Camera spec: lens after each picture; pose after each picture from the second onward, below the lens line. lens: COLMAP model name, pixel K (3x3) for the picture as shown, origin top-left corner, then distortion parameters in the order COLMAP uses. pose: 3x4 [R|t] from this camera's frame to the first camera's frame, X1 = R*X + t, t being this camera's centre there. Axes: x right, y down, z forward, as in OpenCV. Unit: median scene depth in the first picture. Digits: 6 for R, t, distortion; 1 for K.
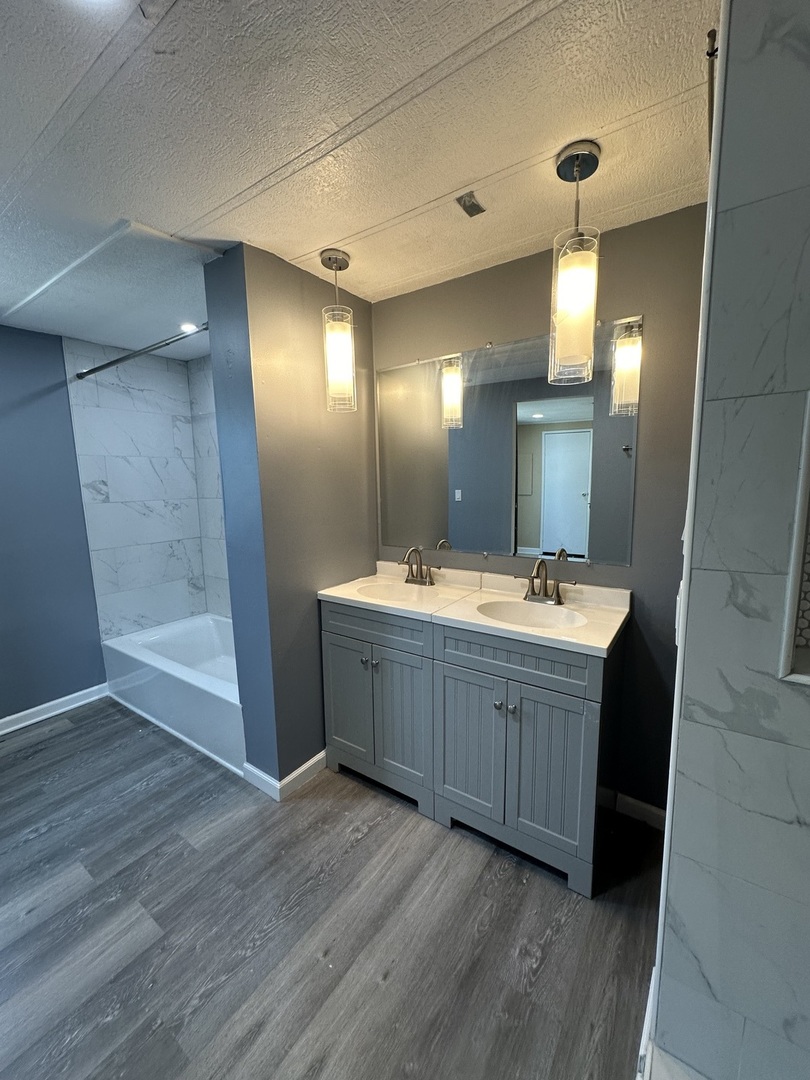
lens RADIAL K [[430.7, 0, 405.0], [0, 430.7, 540.0], [0, 0, 1]] dist [-0.002379, 0.000157]
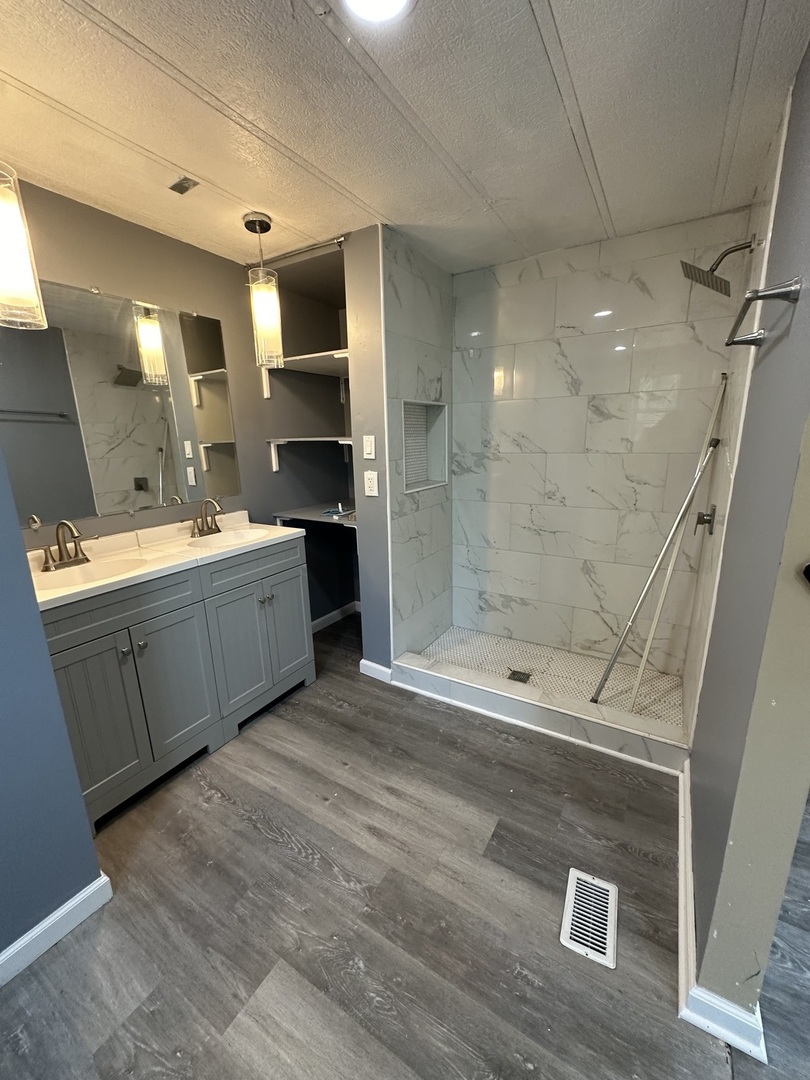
lens RADIAL K [[430.2, 0, 403.3], [0, 430.2, 540.4], [0, 0, 1]] dist [-0.002999, 0.000414]
pose [[-0.058158, -0.214067, 0.975086, -1.163922], [0.172964, 0.959807, 0.221029, -0.020494], [-0.983210, 0.181509, -0.018794, 0.597943]]
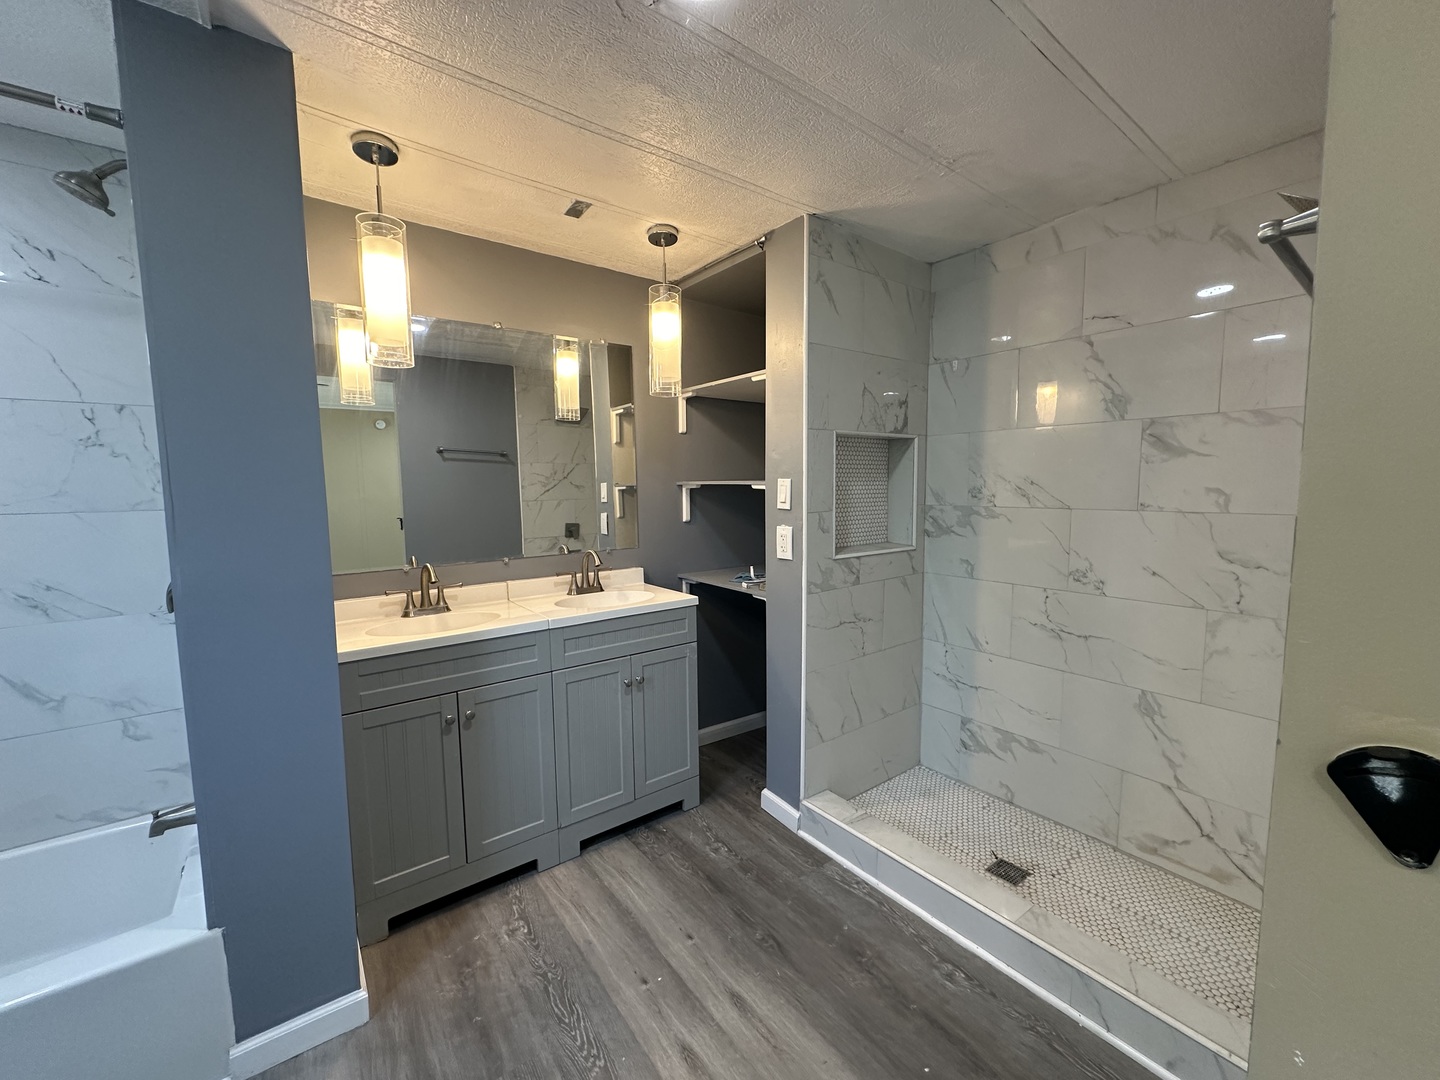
lens RADIAL K [[573.6, 0, 720.0], [0, 573.6, 540.0], [0, 0, 1]] dist [-0.002999, 0.000414]
pose [[0.309424, -0.074390, 0.948010, -1.094427], [0.144428, 0.989046, 0.030470, 0.028923], [-0.939892, 0.127491, 0.316779, 0.320955]]
